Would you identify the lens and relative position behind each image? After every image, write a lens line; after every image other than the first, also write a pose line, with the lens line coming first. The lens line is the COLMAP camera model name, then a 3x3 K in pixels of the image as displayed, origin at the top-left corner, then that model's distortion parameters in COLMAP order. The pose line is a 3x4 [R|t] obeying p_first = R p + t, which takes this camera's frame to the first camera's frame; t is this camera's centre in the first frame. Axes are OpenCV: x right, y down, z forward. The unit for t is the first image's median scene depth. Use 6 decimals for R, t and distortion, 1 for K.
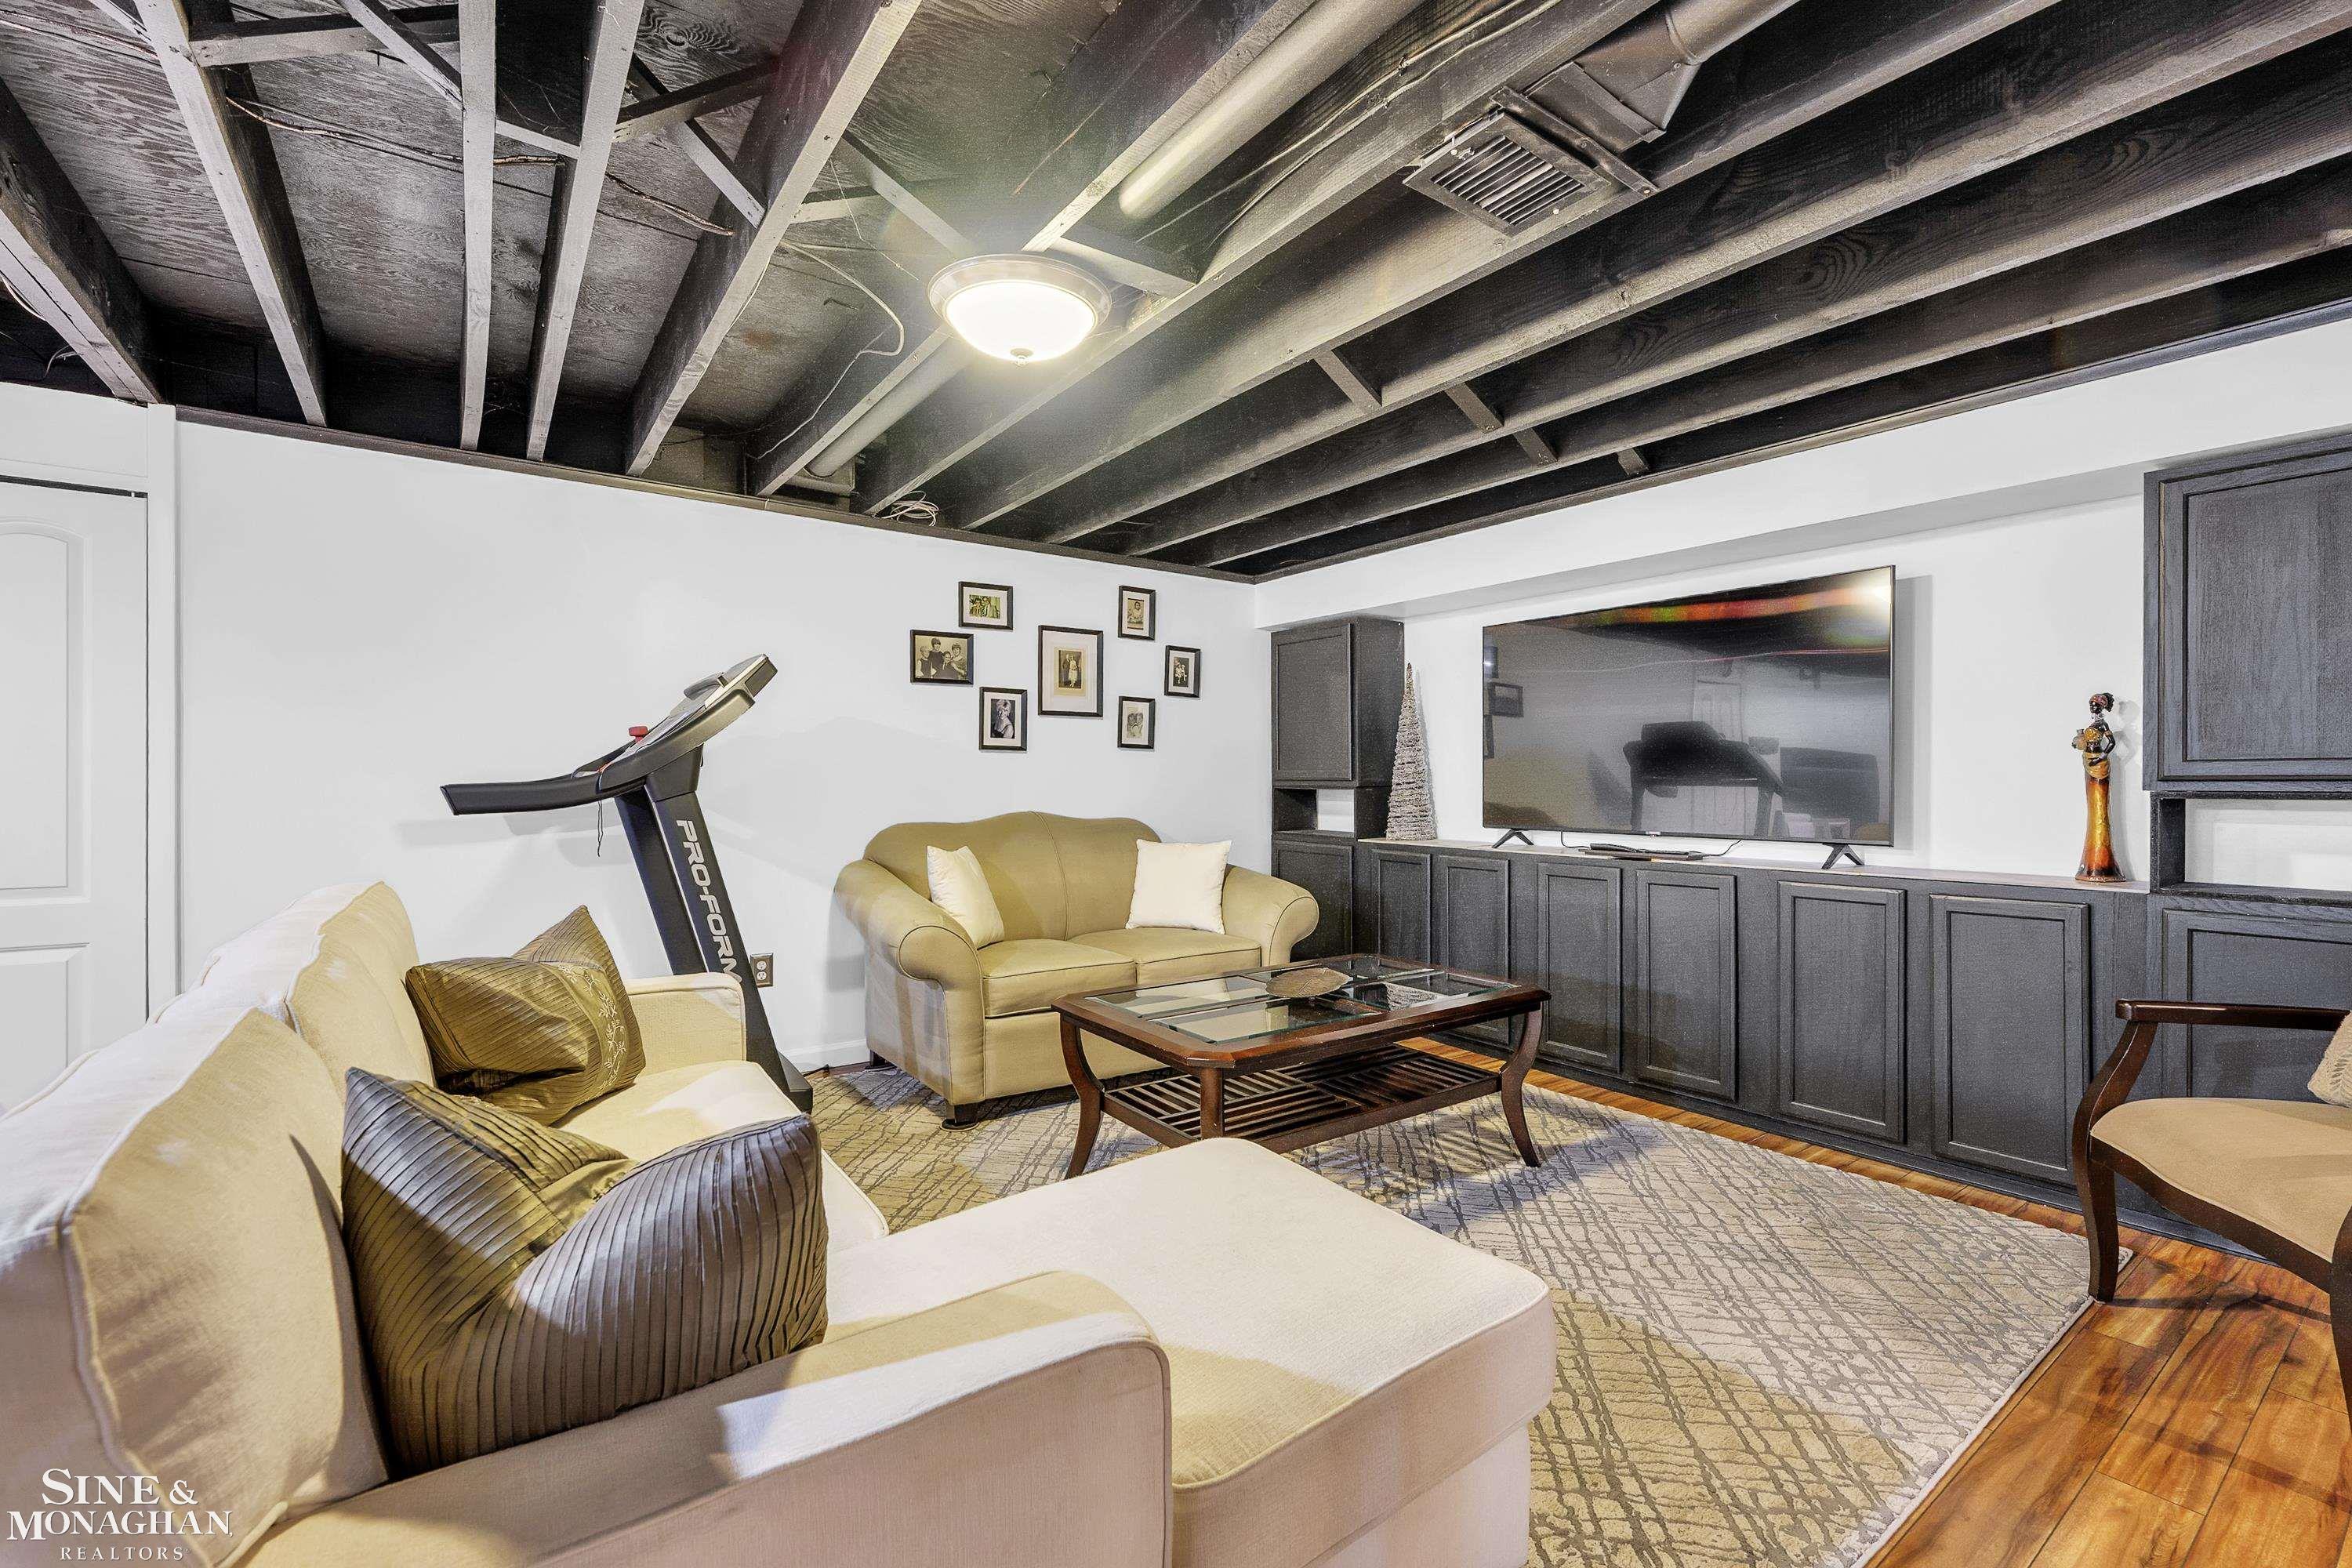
lens RADIAL K [[993.3, 0, 1181.3], [0, 993.3, 772.2], [0, 0, 1]] dist [-0.000819, 0.000268]
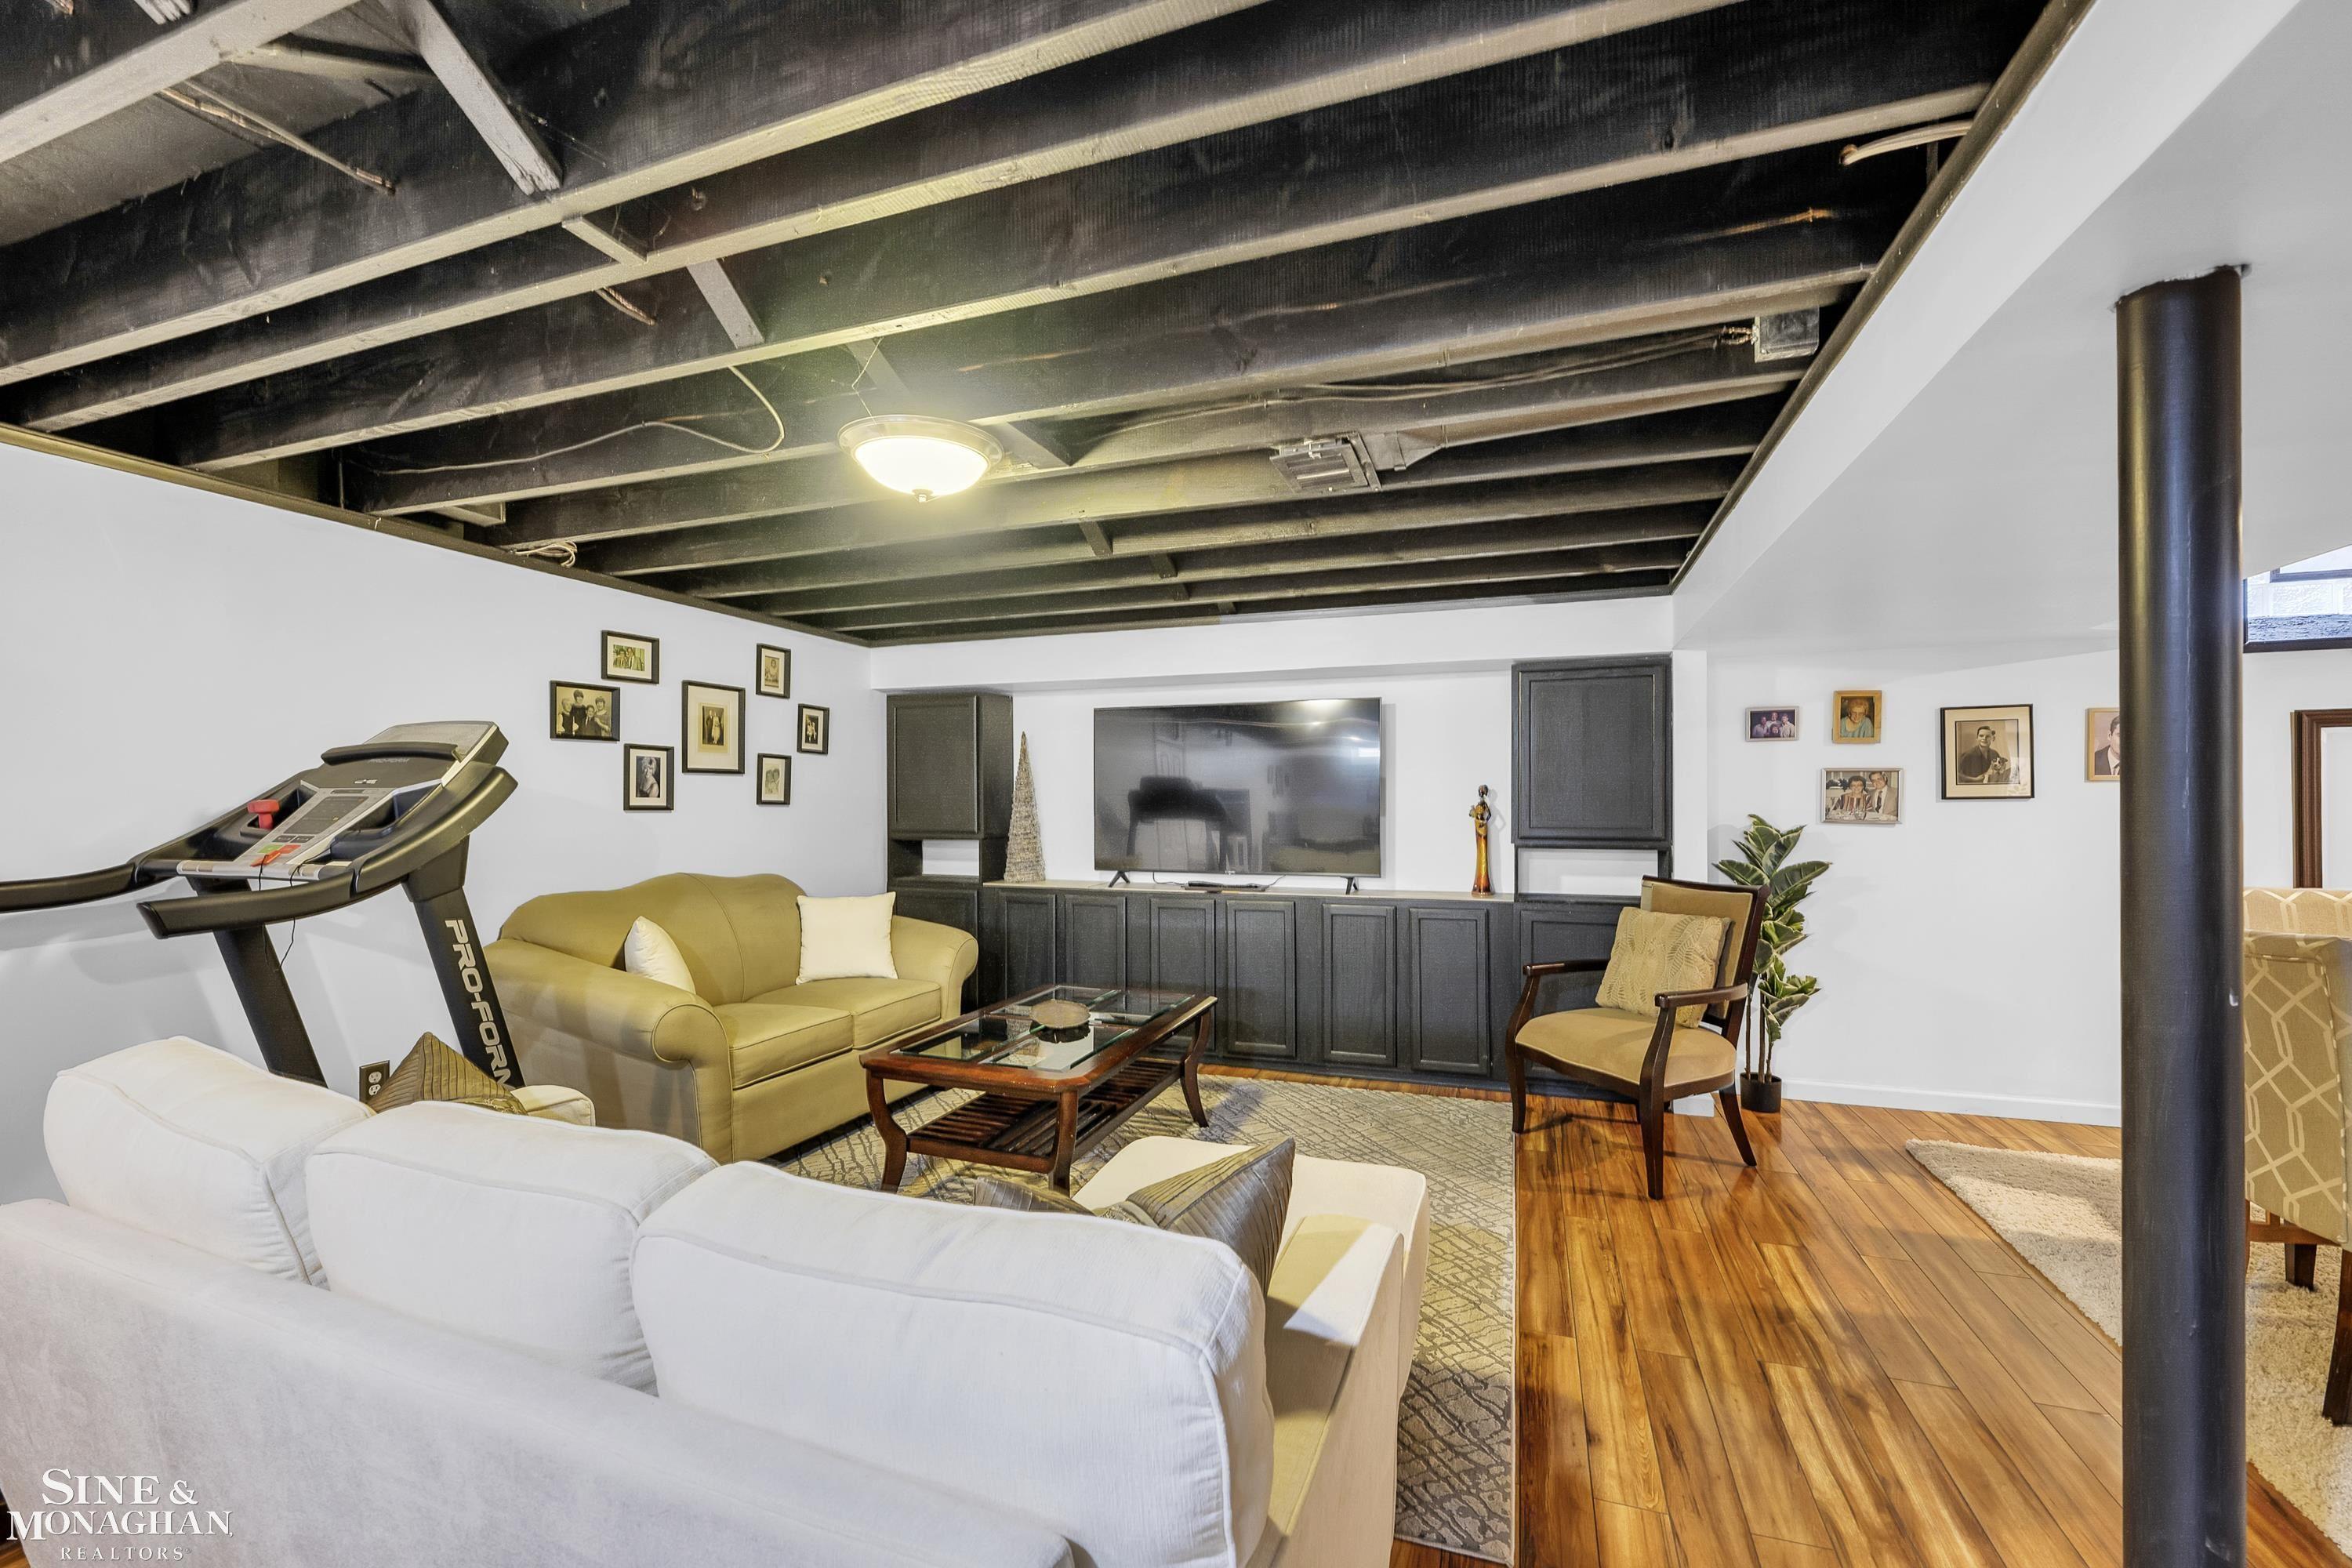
lens RADIAL K [[936.1, 0, 1179.3], [0, 936.1, 794.5], [0, 0, 1]] dist [-0.000249, -0.000034]
pose [[0.825755, 0.002800, 0.564022, -0.306544], [-0.003283, 0.999995, -0.000159, -0.045006], [-0.564020, -0.001721, 0.825759, -0.030467]]
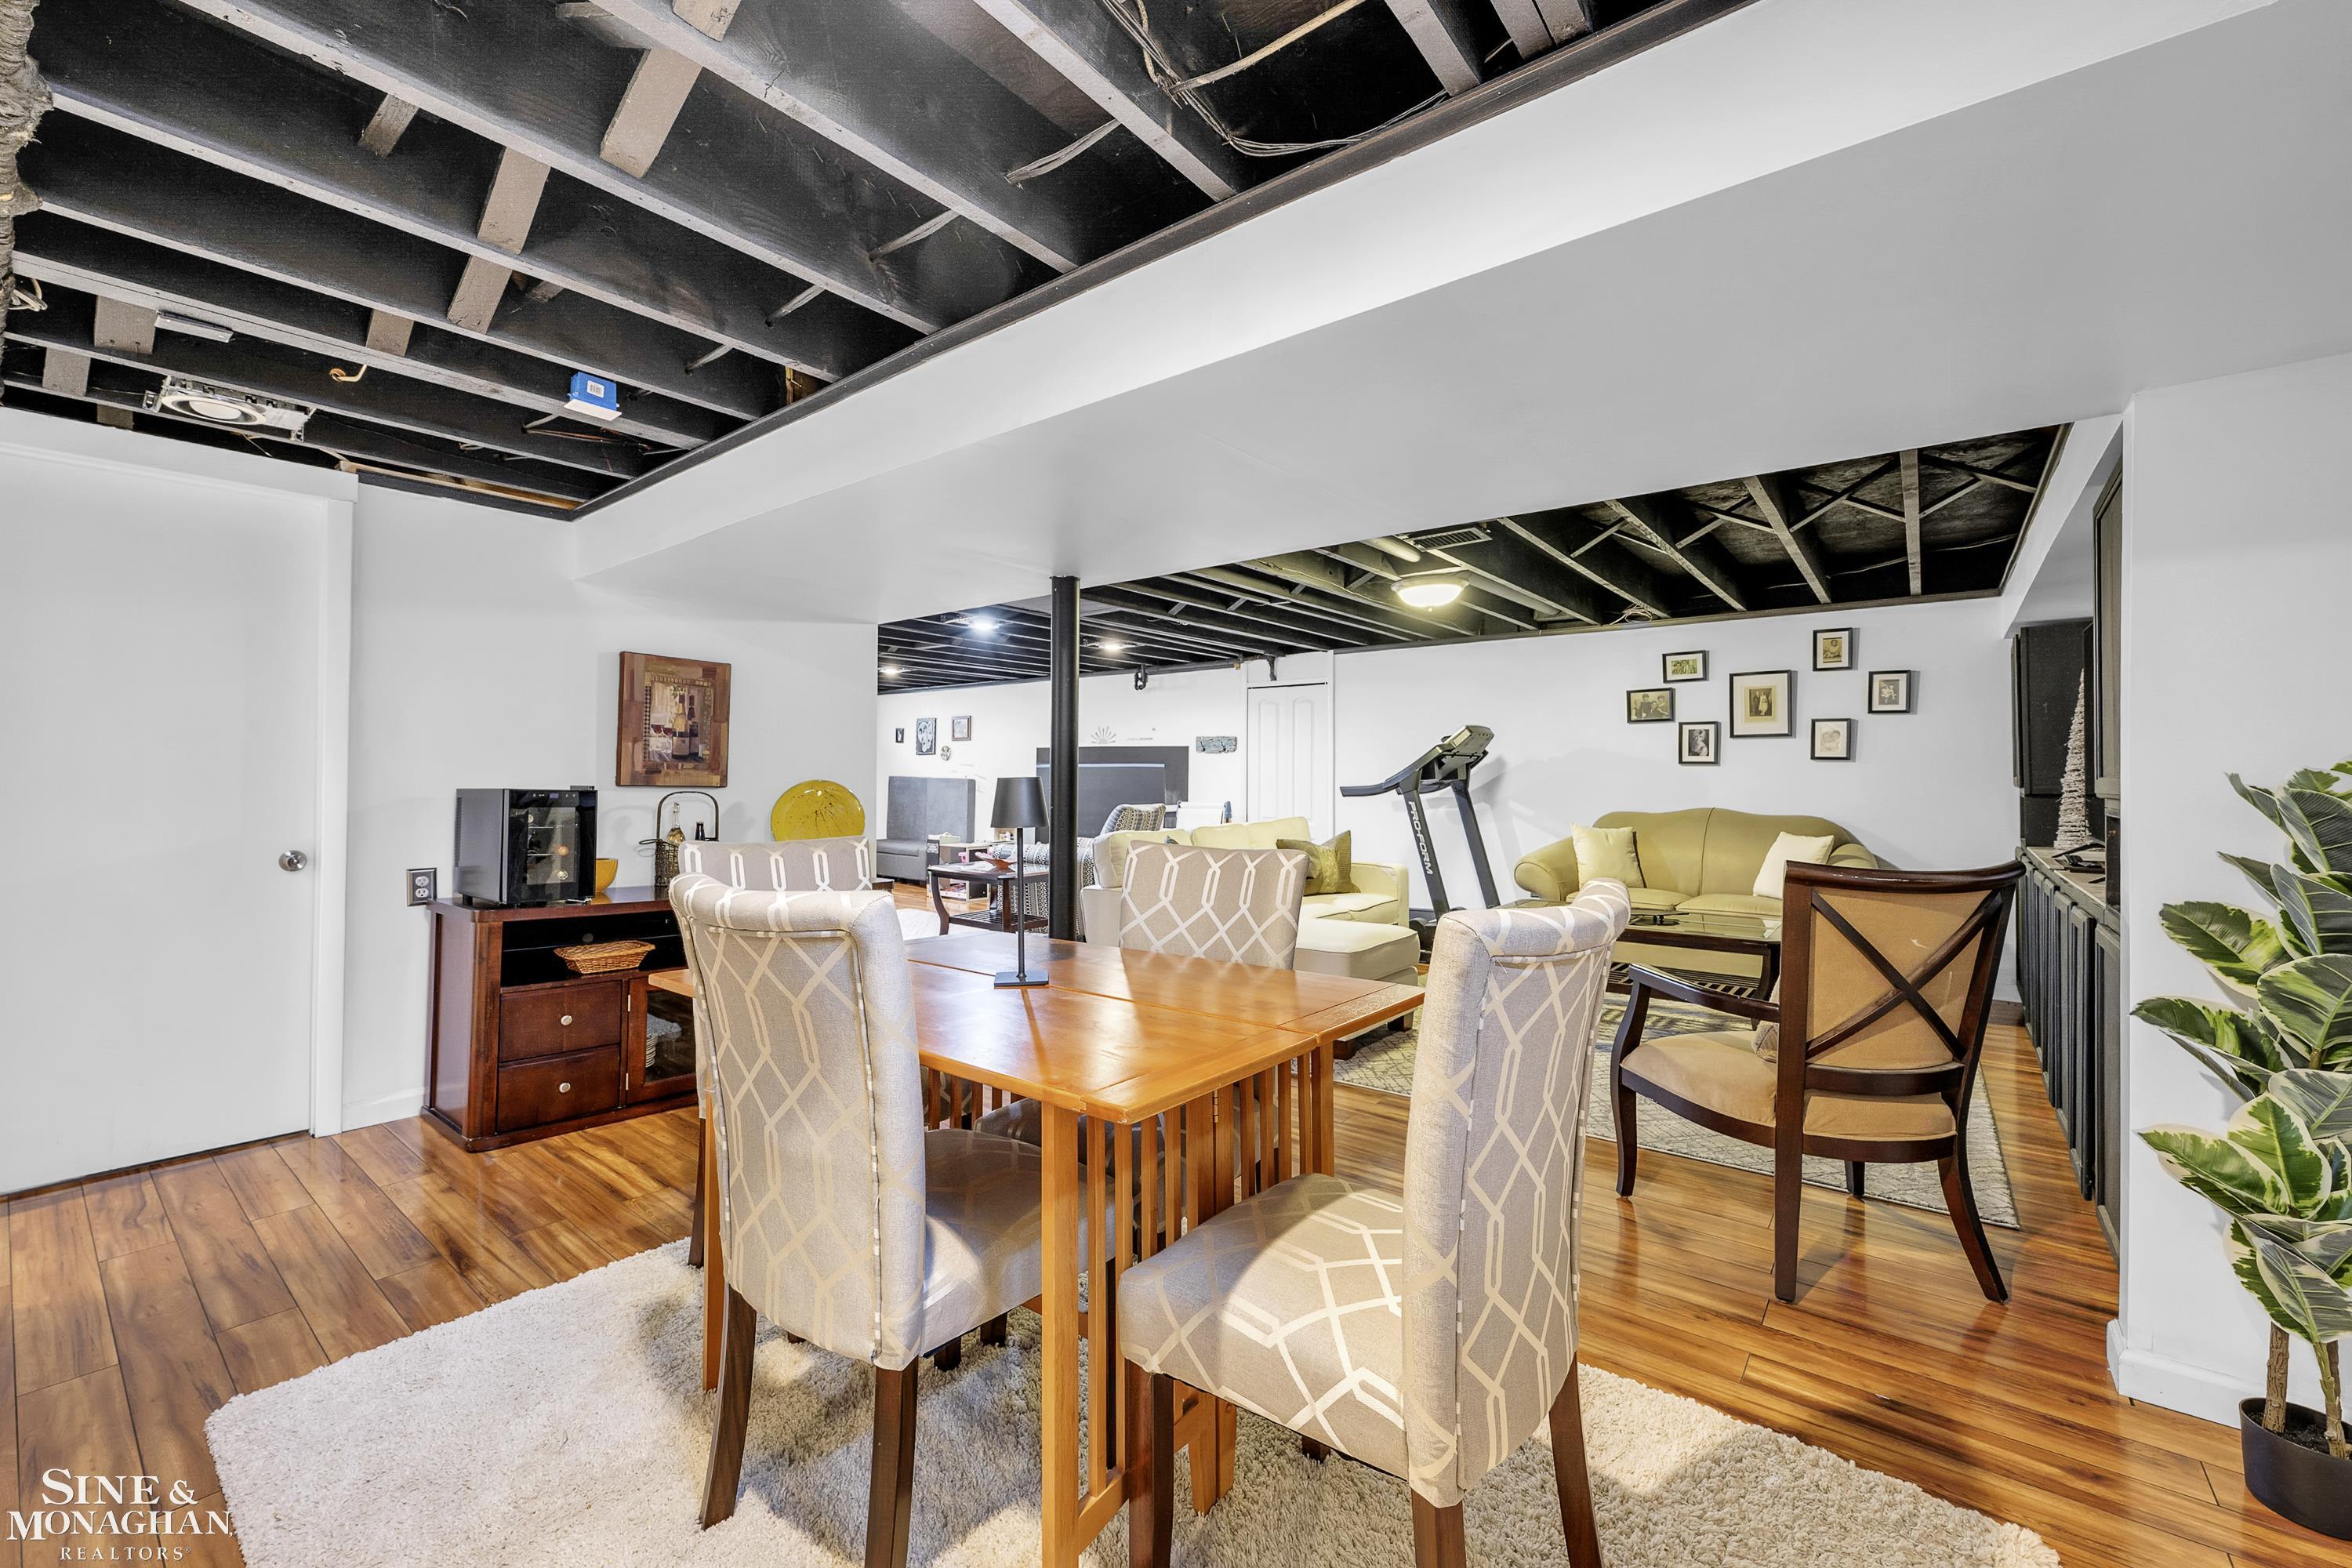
lens RADIAL K [[944.1, 0, 1180.7], [0, 944.1, 769.7], [0, 0, 1]] dist [-0.000196, -0.000004]
pose [[0.267722, -0.005923, -0.963478, 1.089715], [0.008339, 0.999958, -0.003830, -0.017873], [0.963460, -0.007009, 0.267760, -0.110061]]
